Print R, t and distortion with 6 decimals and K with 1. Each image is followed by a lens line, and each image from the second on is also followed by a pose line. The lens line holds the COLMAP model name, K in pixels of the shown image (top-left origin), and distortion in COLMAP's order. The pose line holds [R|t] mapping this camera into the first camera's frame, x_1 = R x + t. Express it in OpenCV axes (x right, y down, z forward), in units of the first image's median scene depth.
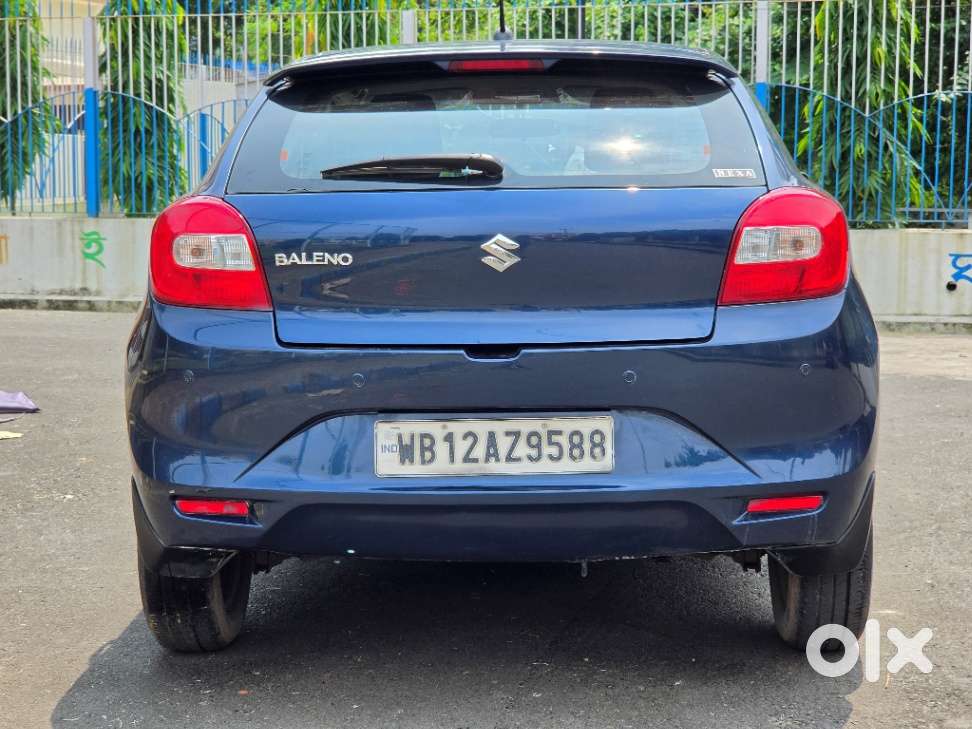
lens RADIAL K [[1868.1, 0, 486.5], [0, 1868.1, 333.4], [0, 0, 1]] dist [-0.452724, 4.051928]
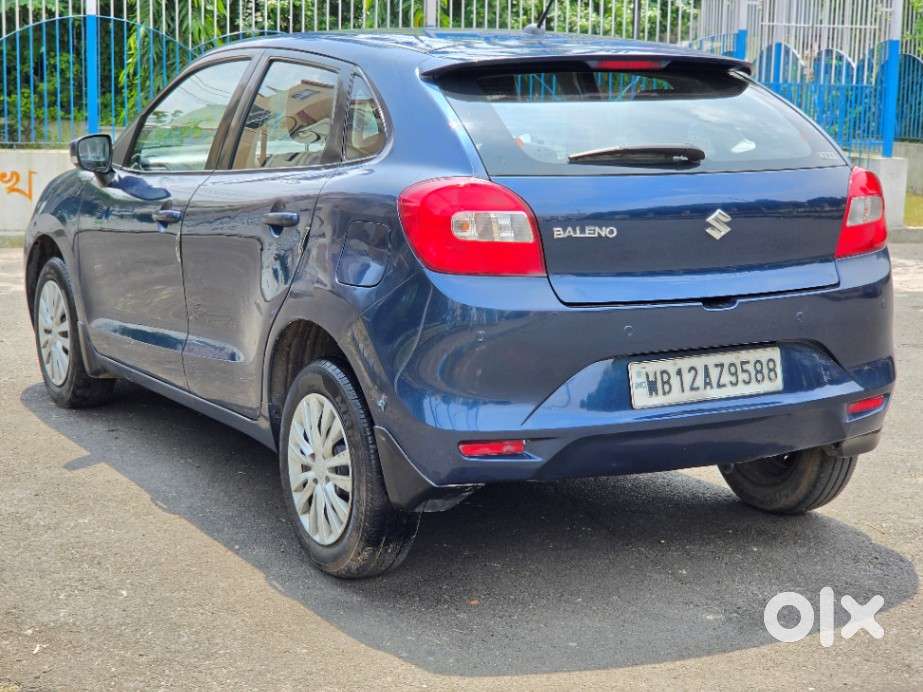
lens RADIAL K [[1760.9, 0, 490.5], [0, 1760.9, 345.0], [0, 0, 1]] dist [-0.275024, 2.442126]
pose [[0.828391, -0.063423, 0.556548, -0.746283], [0.025565, 0.996815, 0.075543, -0.052312], [-0.559566, -0.048351, 0.827374, 0.092551]]
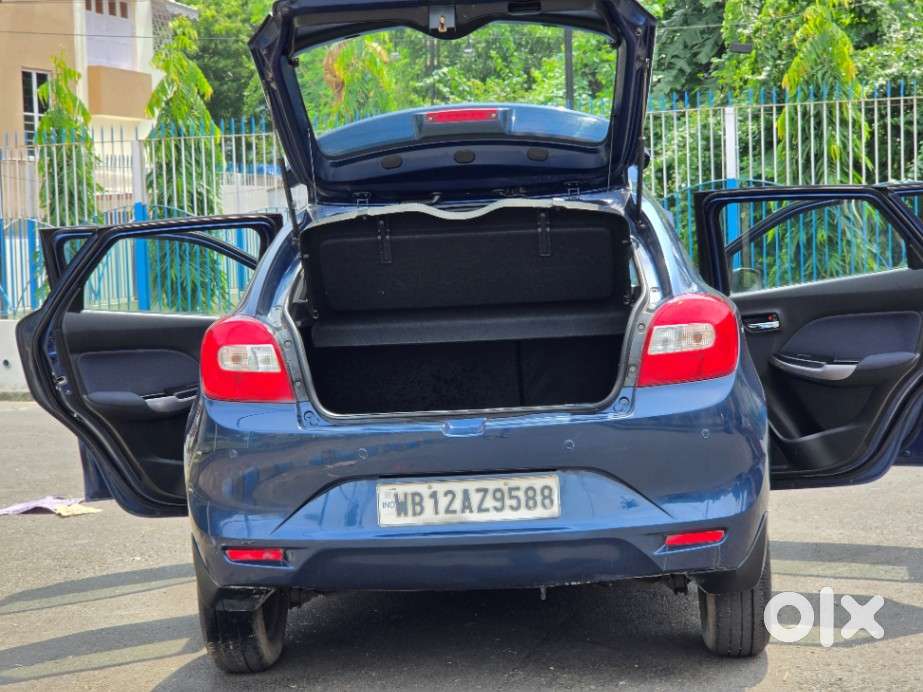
lens RADIAL K [[1773.9, 0, 461.9], [0, 1773.9, 316.5], [0, 0, 1]] dist [-0.452724, 4.051928]
pose [[0.998994, -0.034983, -0.028074, 0.037317], [0.033463, 0.998038, -0.052921, -0.002872], [0.029870, 0.051928, 0.998204, -0.232233]]
